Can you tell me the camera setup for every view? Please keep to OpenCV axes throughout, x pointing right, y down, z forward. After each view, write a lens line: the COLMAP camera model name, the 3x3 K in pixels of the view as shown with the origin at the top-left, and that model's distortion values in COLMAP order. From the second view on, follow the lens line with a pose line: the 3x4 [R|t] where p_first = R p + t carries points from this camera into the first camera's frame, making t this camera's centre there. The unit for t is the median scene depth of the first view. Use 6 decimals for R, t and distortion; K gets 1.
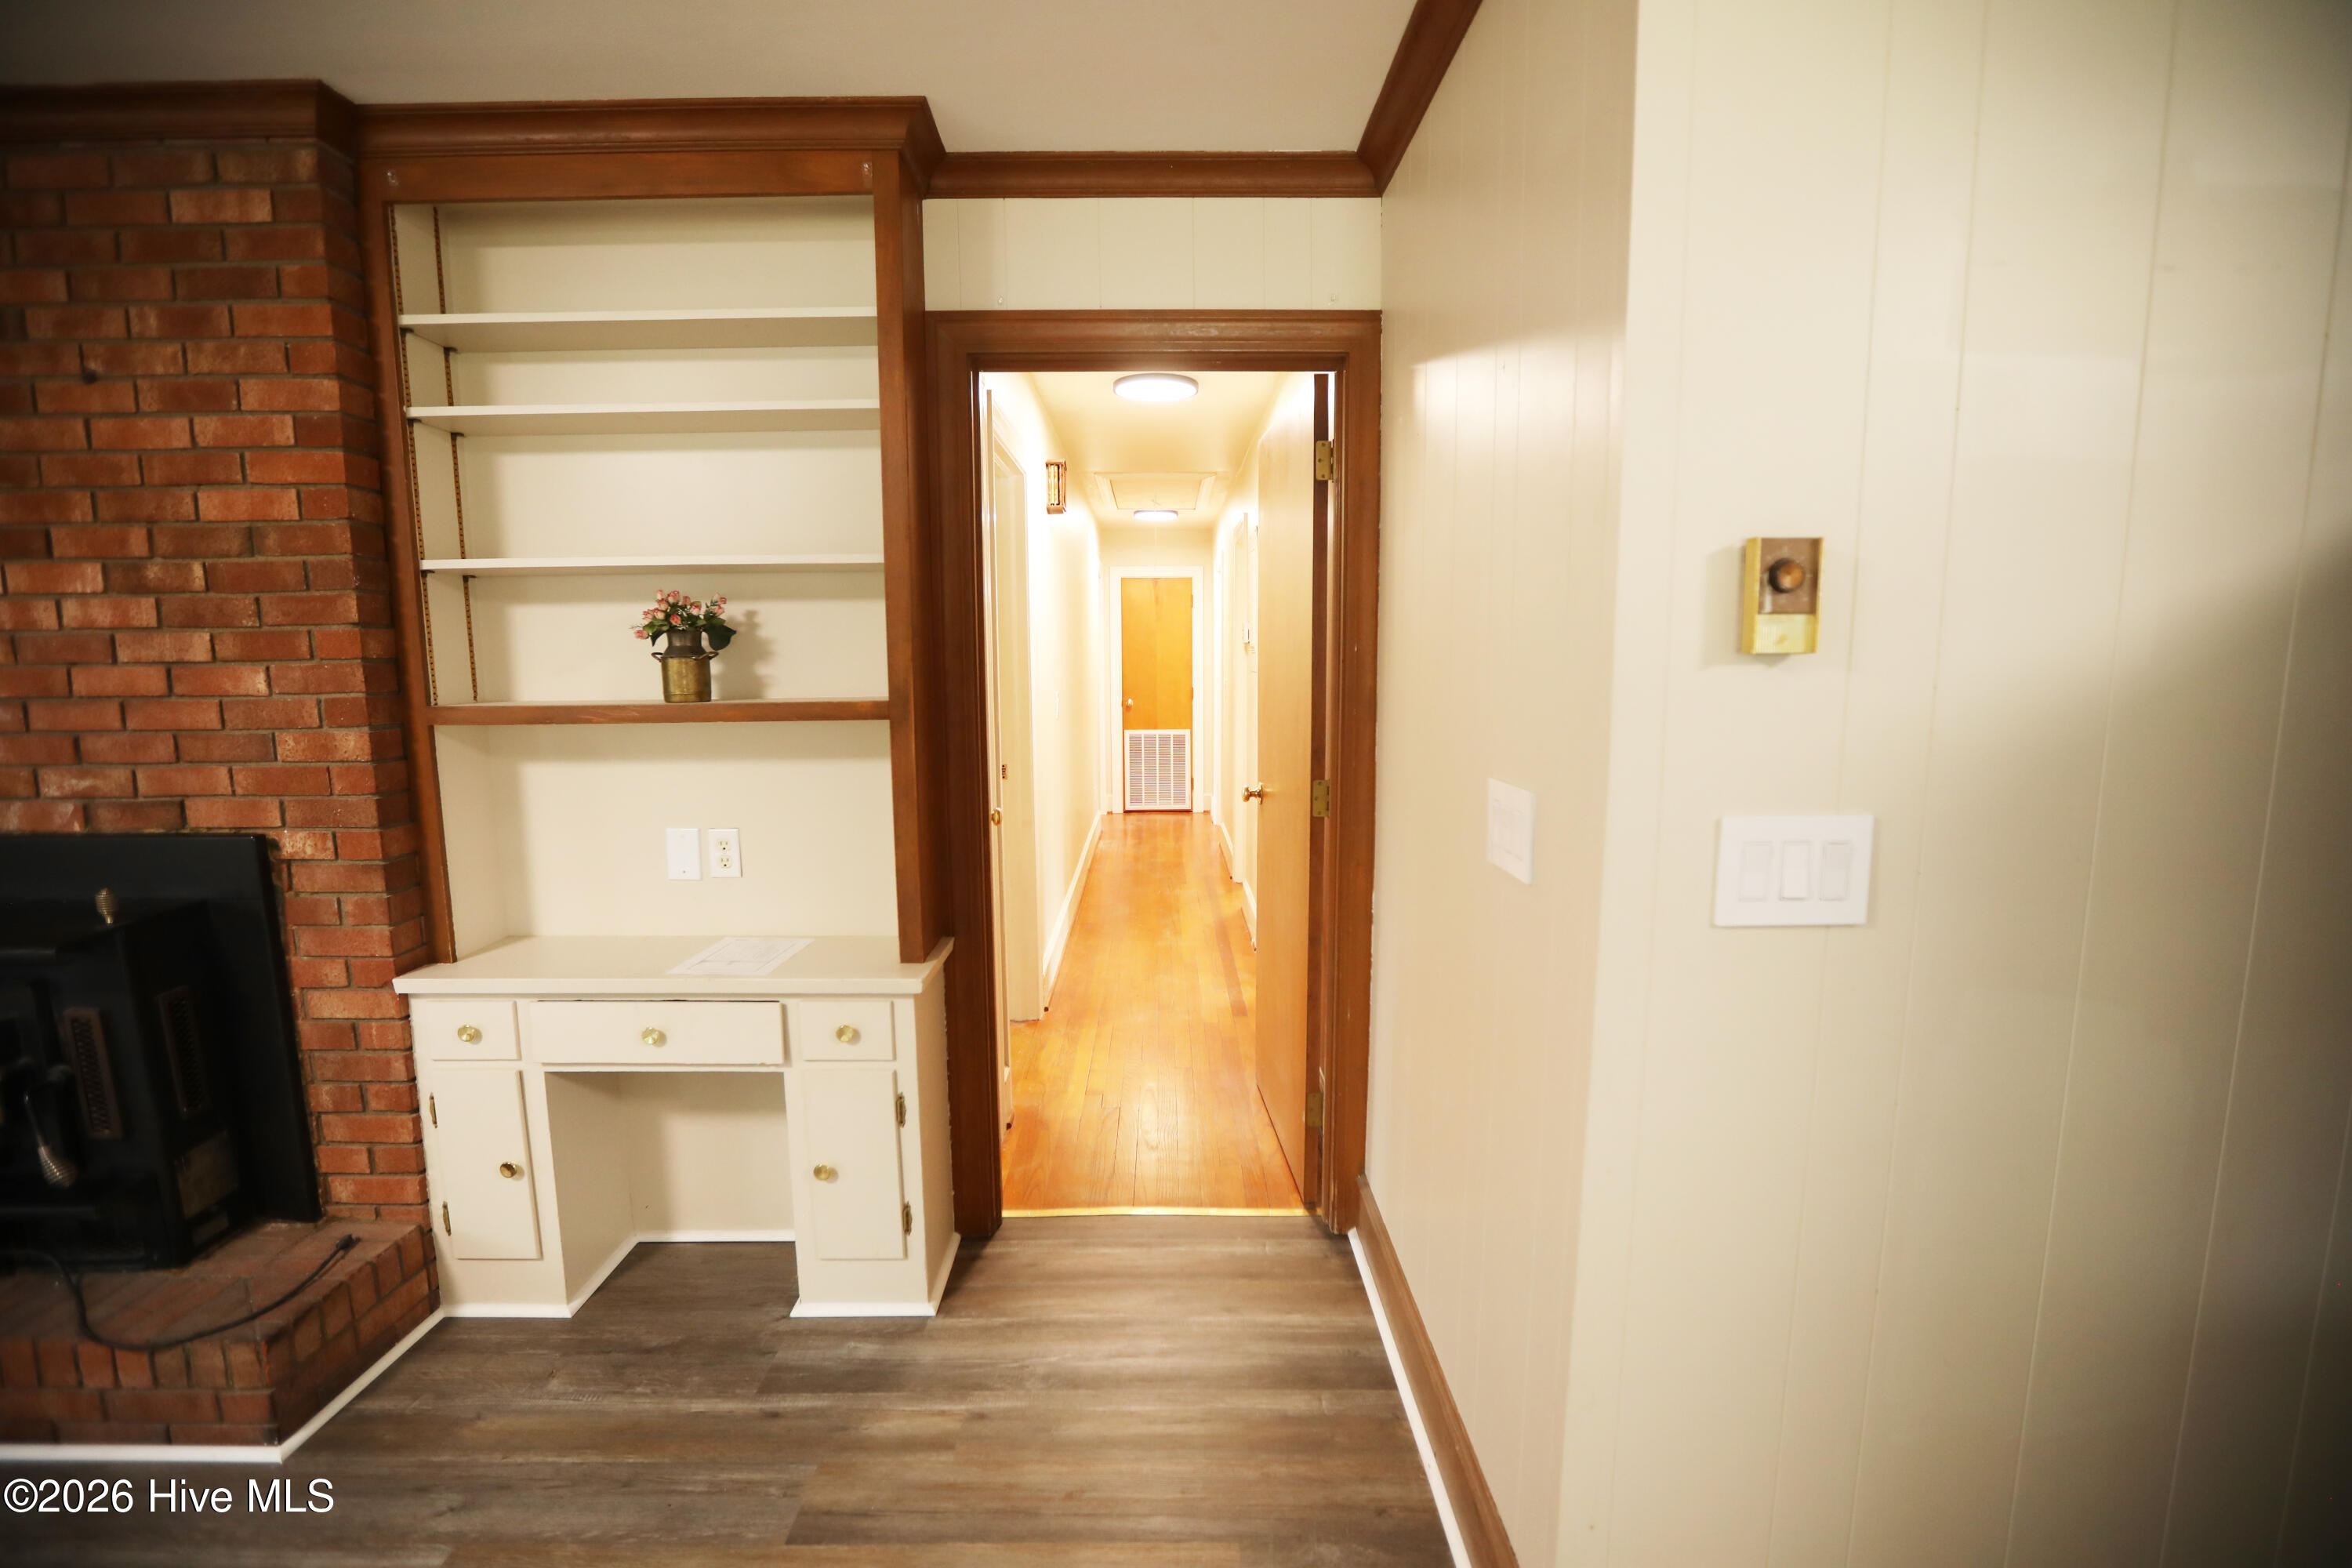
lens RADIAL K [[1047.2, 0, 1176.0], [0, 1047.2, 784.0], [0, 0, 1]] dist [-0.045773, 0.011691]
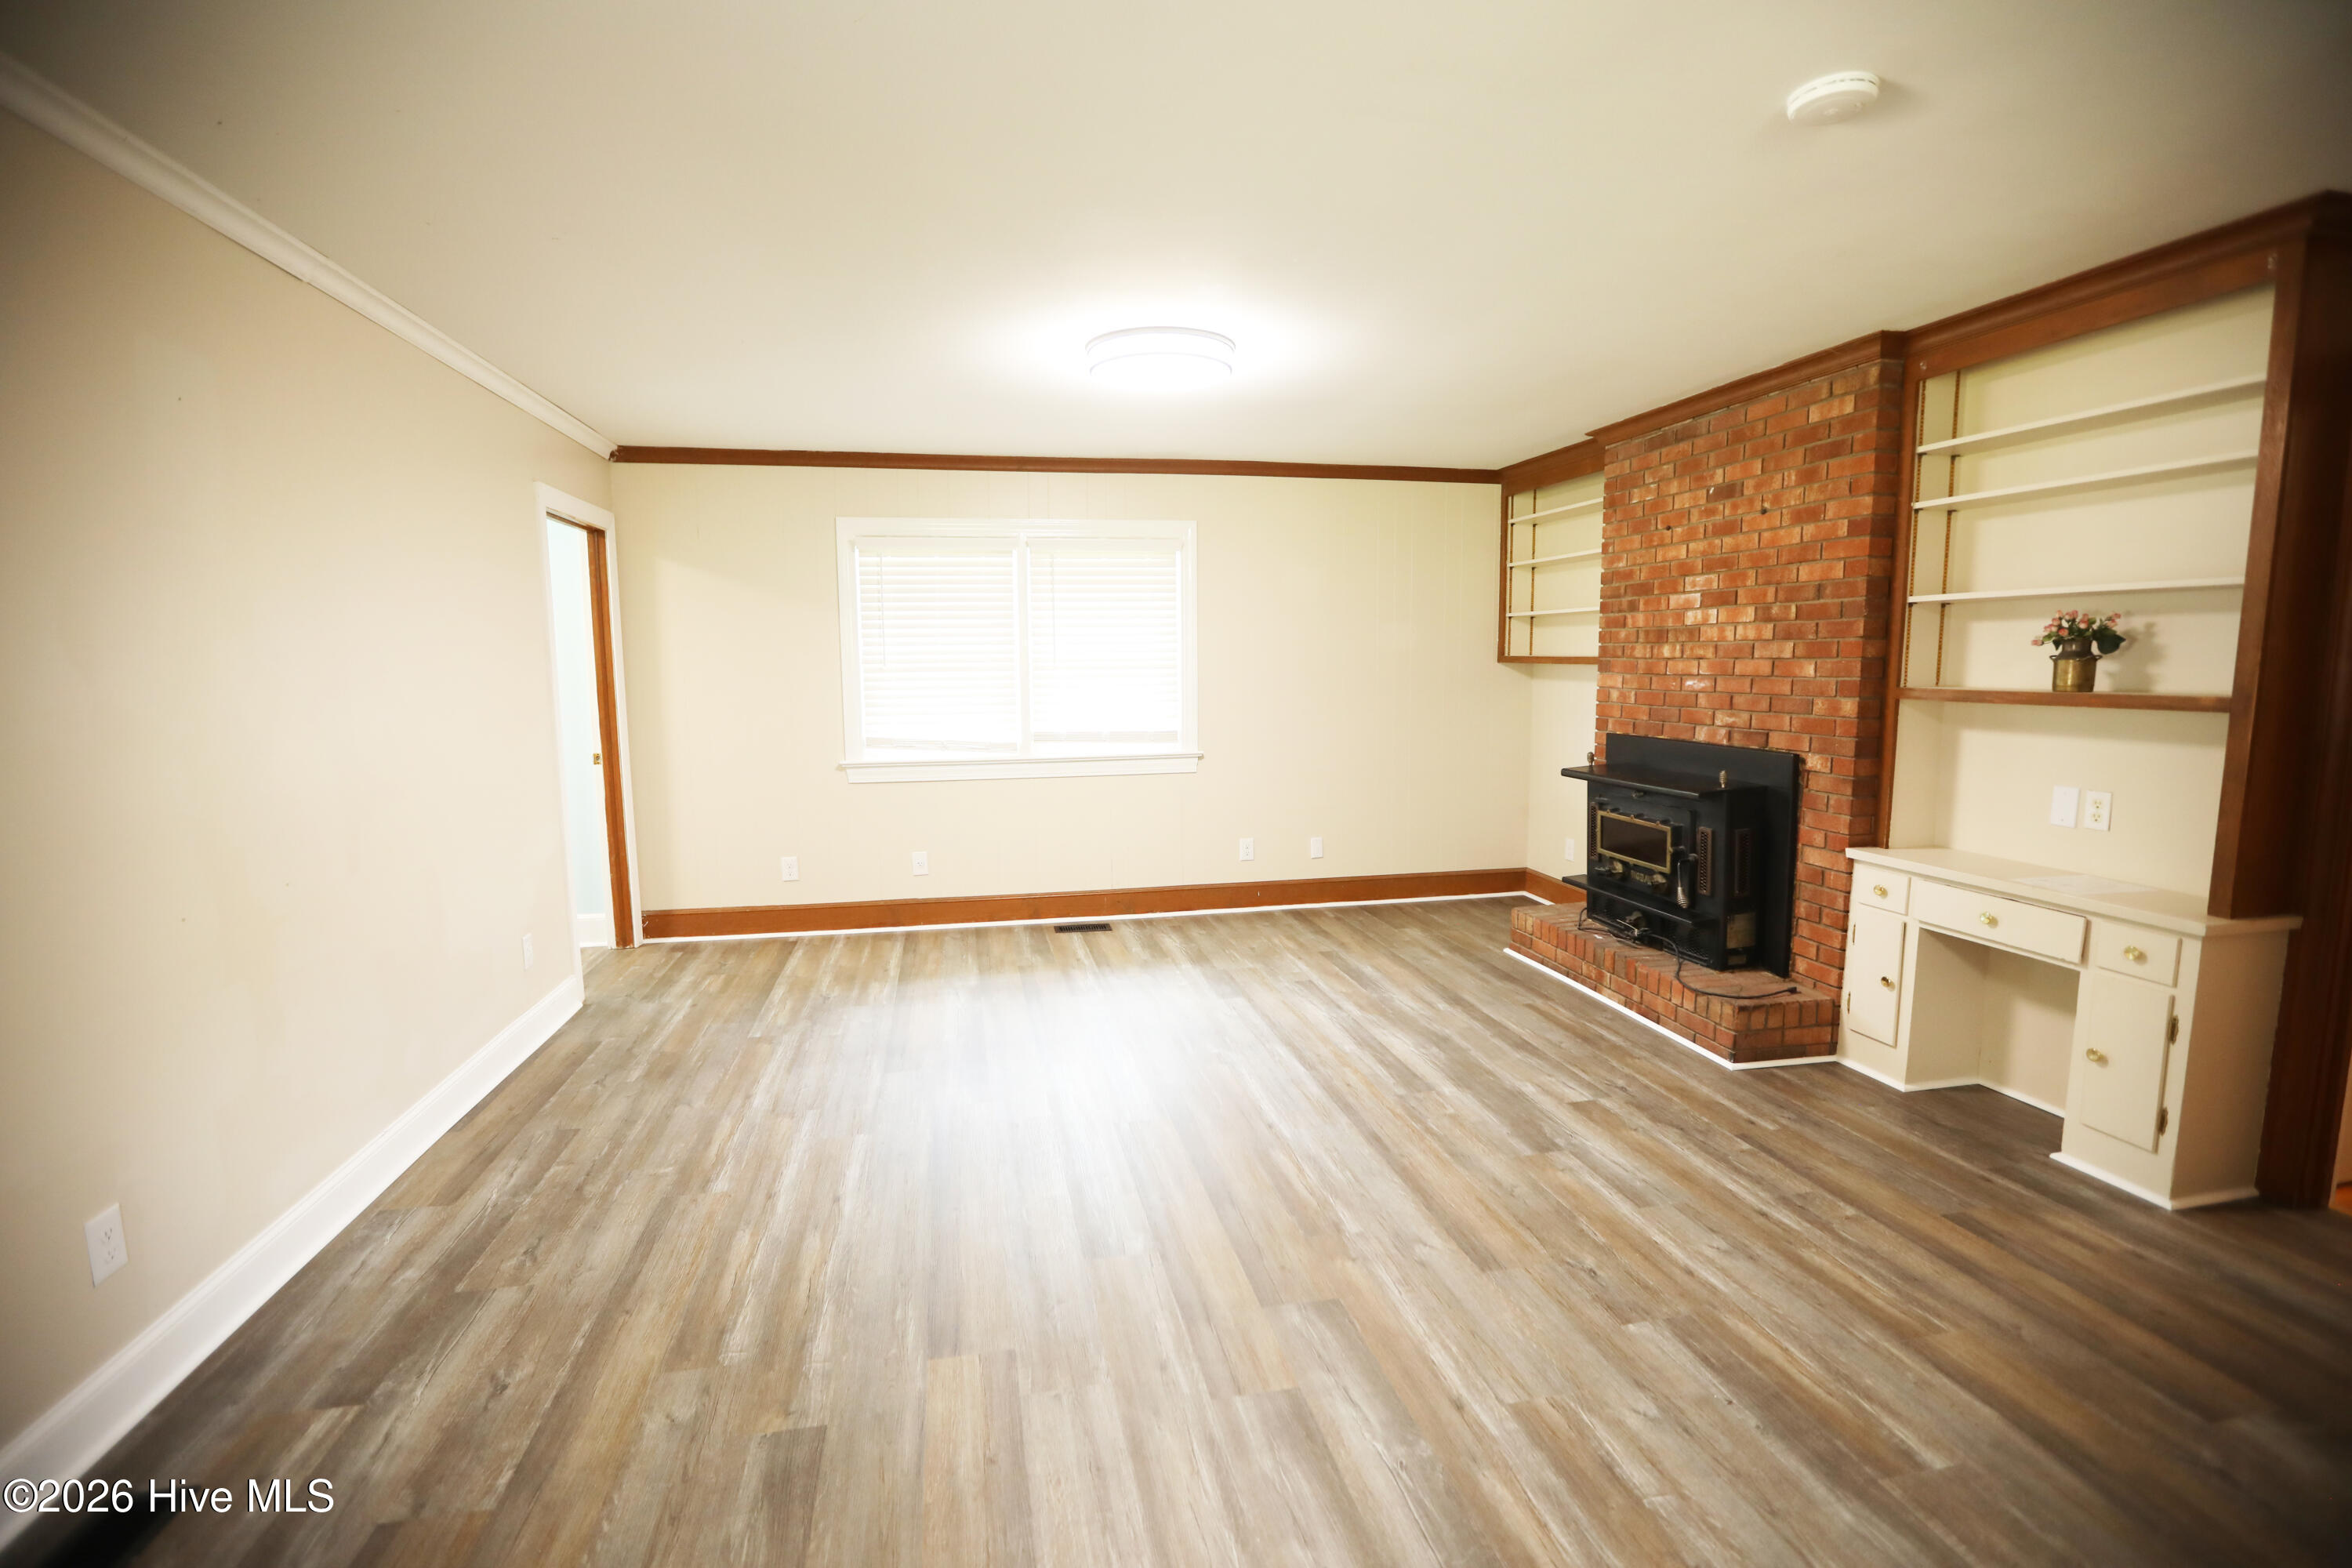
lens RADIAL K [[1065.0, 0, 1162.5], [0, 1065.0, 787.2], [0, 0, 1]] dist [-0.034756, 0.017968]
pose [[0.179959, 0.124695, -0.975739, 0.717333], [-0.119289, 0.987379, 0.104181, 0.046381], [0.976414, 0.097647, 0.192562, -0.447018]]
